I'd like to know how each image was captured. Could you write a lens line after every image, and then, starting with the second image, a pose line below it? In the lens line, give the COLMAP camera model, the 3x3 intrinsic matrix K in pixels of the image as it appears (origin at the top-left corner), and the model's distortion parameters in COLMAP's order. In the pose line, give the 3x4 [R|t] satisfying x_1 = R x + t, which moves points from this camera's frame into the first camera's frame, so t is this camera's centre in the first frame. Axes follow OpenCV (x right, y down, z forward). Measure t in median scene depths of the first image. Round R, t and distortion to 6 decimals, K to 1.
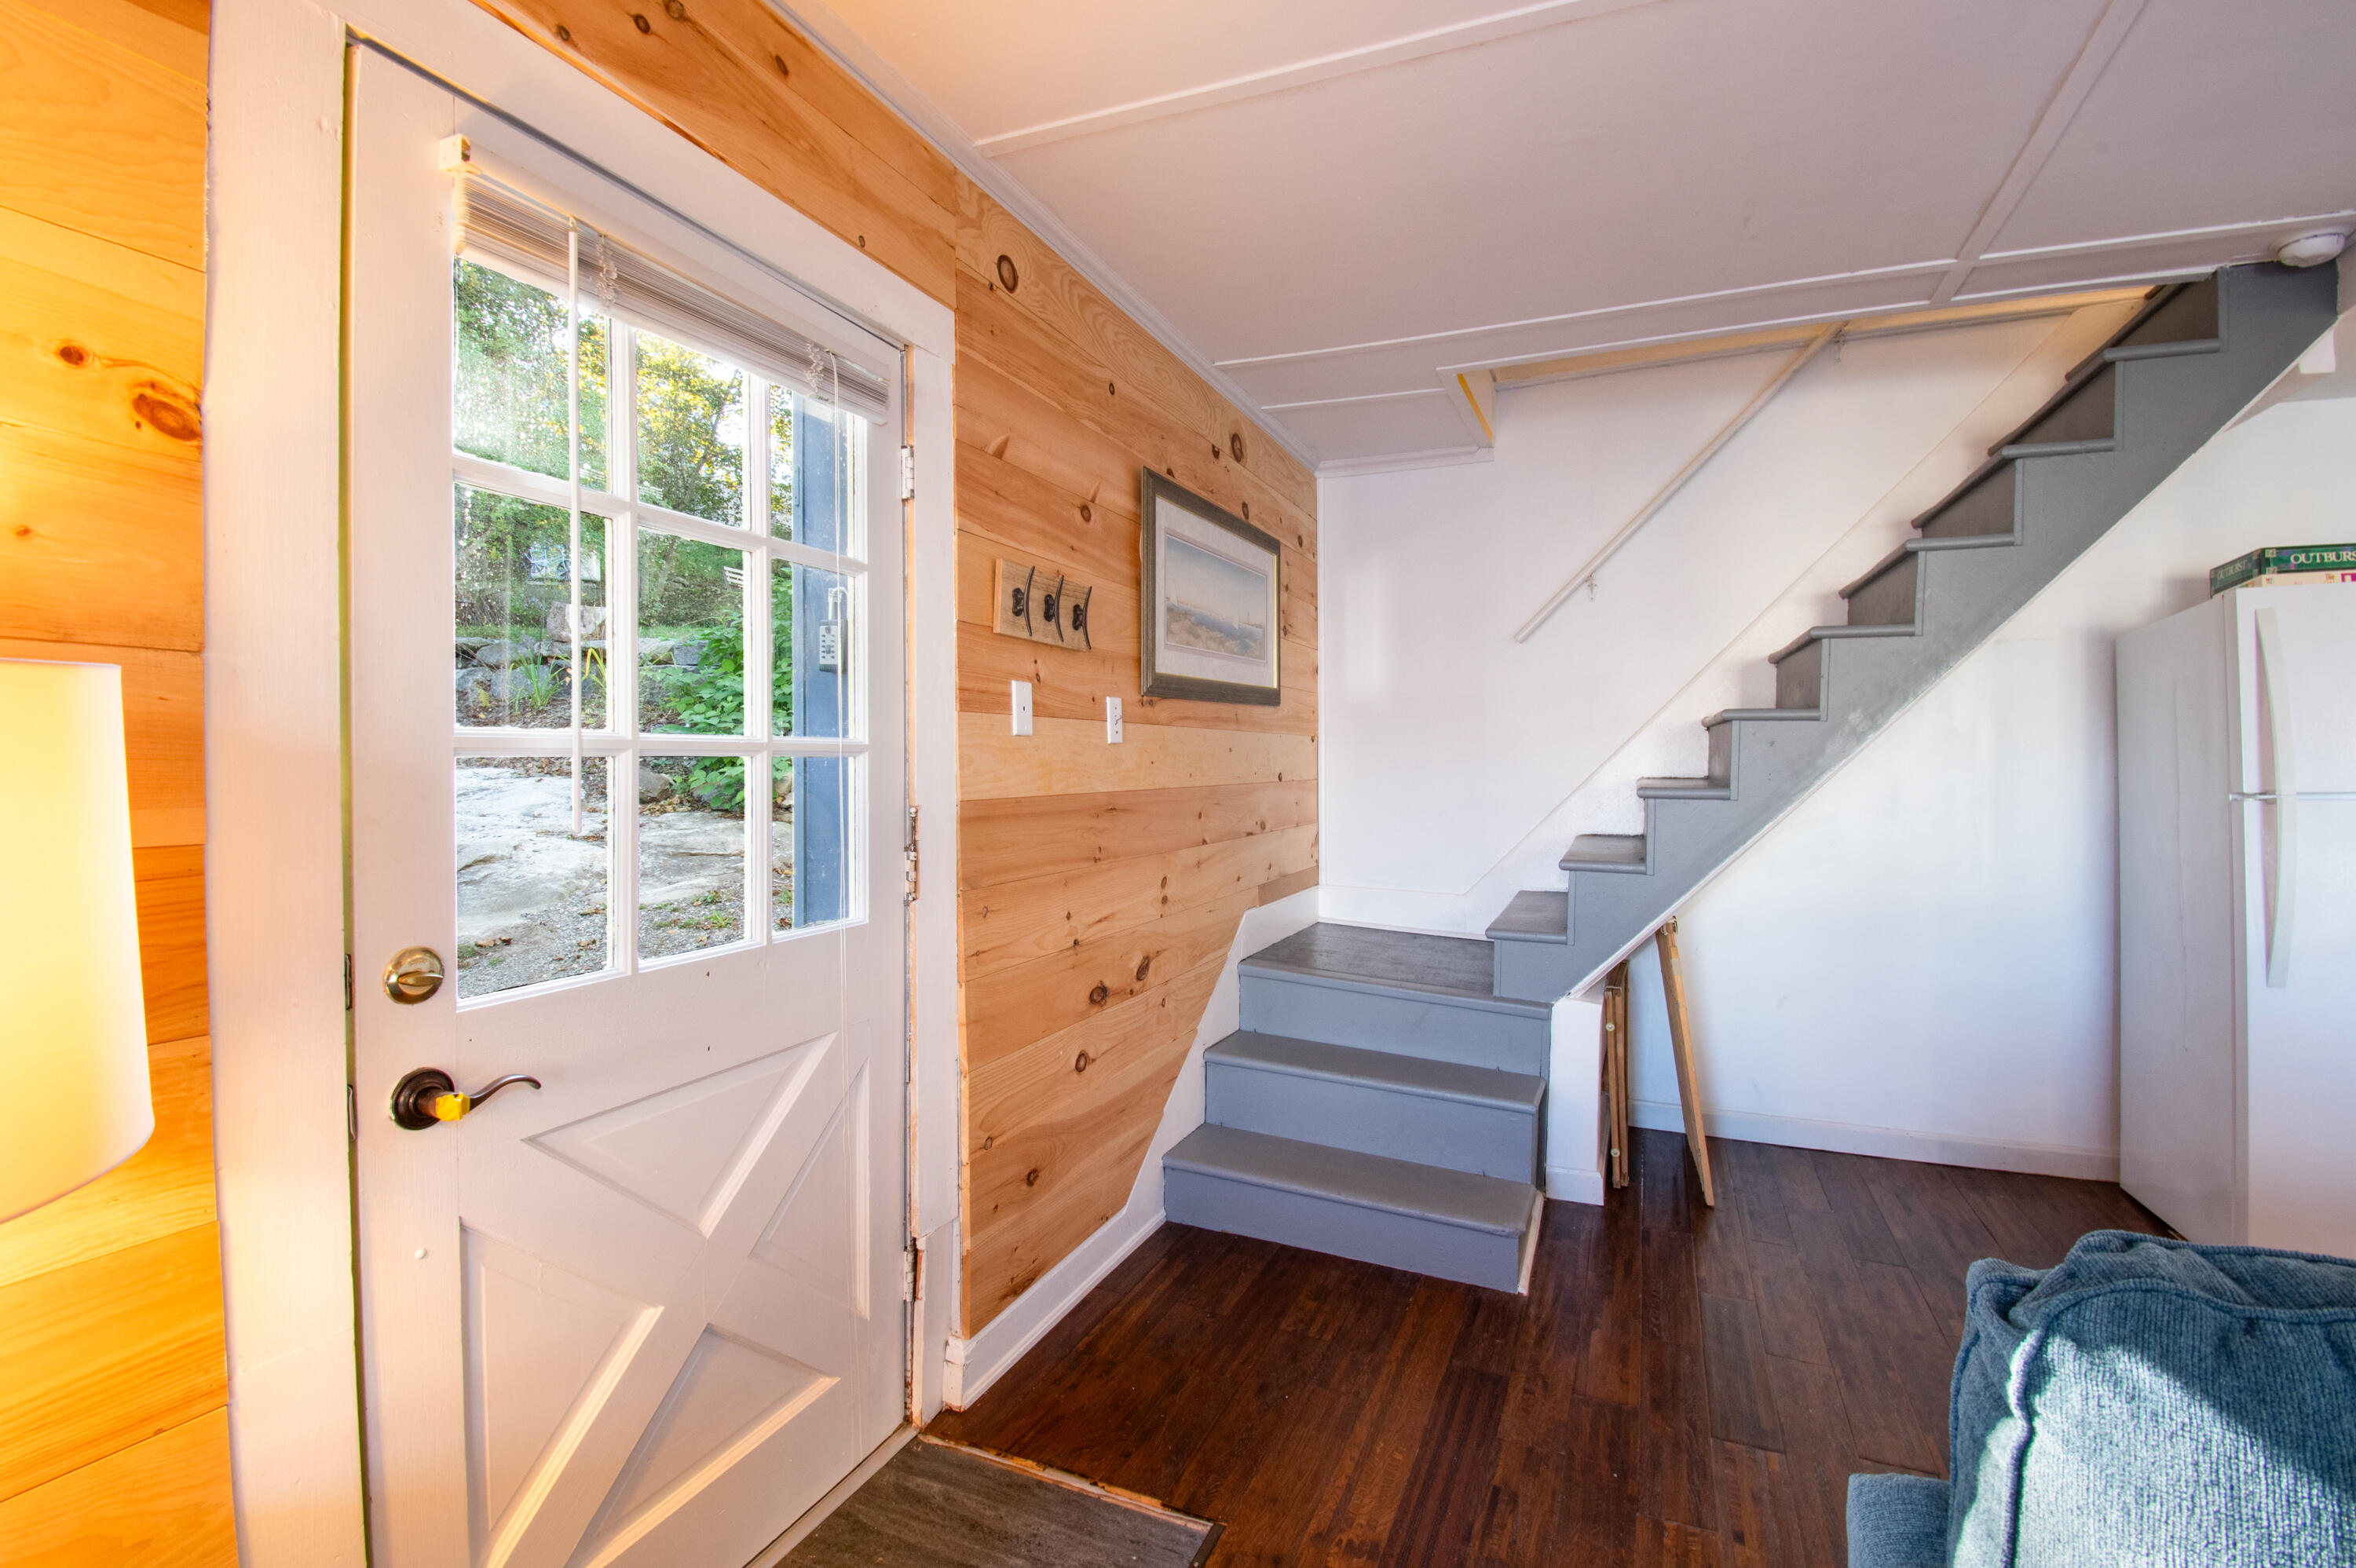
lens RADIAL K [[1037.7, 0, 1179.5], [0, 1037.7, 779.9], [0, 0, 1]] dist [0.002221, -0.000200]
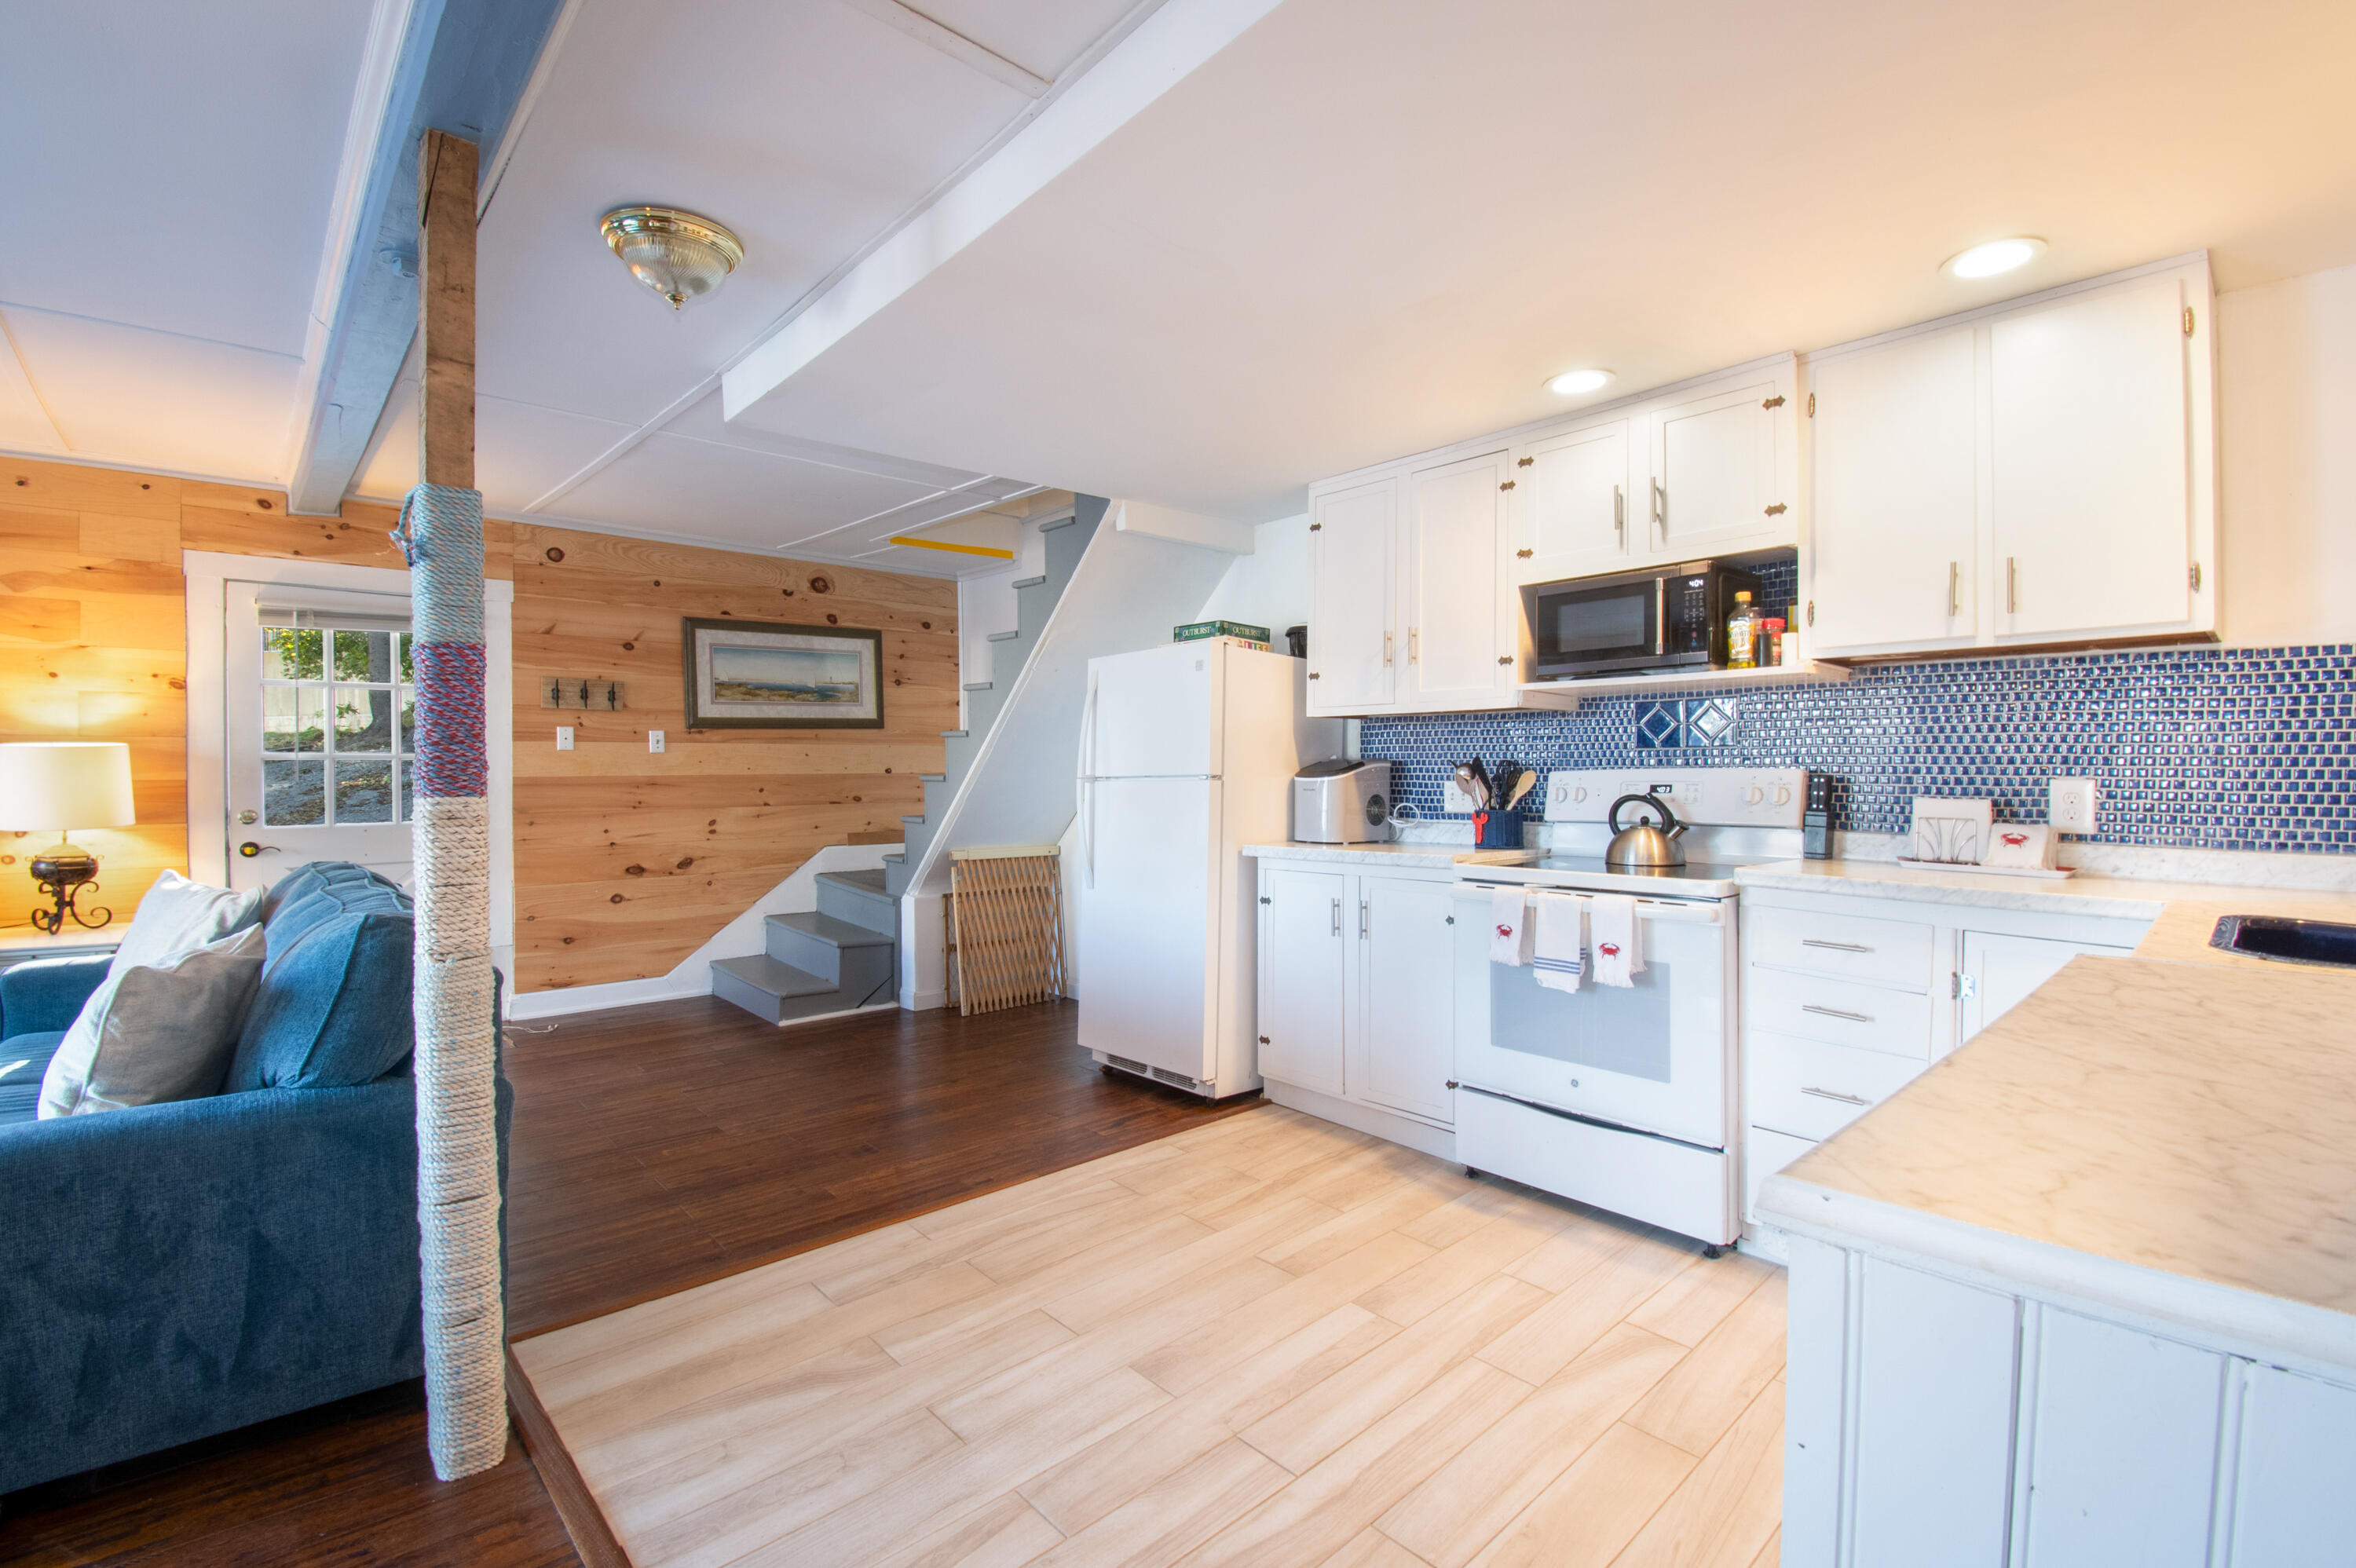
lens RADIAL K [[1037.7, 0, 1167.8], [0, 1037.7, 777.9], [0, 0, 1]] dist [0.002221, -0.000200]
pose [[0.920101, -0.004663, -0.391653, 1.811276], [-0.000212, 0.999923, -0.012404, 0.043995], [0.391681, 0.011496, 0.920029, -0.553966]]
